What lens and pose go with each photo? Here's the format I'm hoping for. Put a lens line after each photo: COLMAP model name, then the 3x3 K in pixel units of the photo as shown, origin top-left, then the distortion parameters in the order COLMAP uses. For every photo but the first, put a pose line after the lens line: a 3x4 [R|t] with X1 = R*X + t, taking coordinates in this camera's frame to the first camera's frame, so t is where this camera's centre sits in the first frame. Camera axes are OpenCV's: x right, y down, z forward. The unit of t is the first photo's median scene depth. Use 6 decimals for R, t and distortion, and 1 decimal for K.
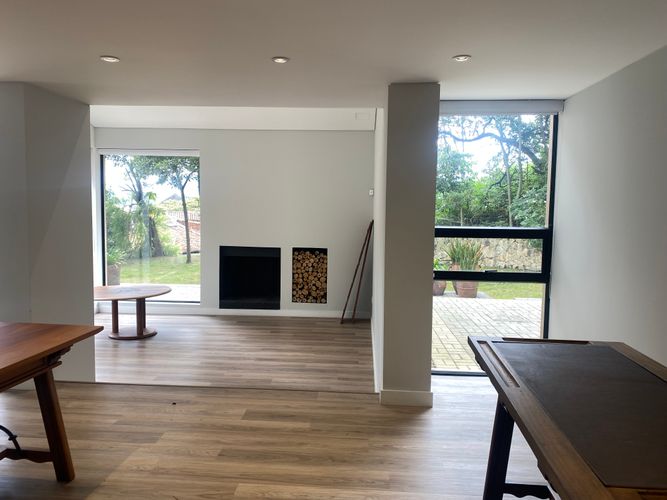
lens RADIAL K [[529.0, 0, 333.5], [0, 529.0, 250.0], [0, 0, 1]] dist [0.041906, -0.011549]
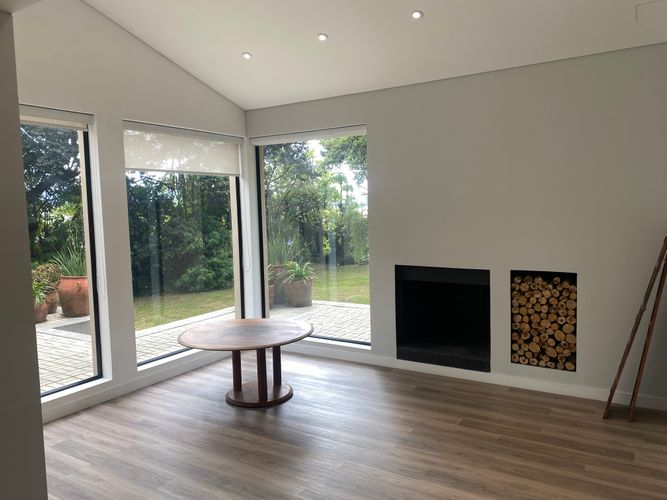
lens RADIAL K [[529.0, 0, 332.8], [0, 529.0, 245.2], [0, 0, 1]] dist [0.041906, -0.011549]
pose [[0.882911, 0.002896, -0.469532, 0.024619], [-0.009685, 0.999881, -0.012044, -0.023058], [0.469441, 0.015181, 0.882833, 0.383435]]
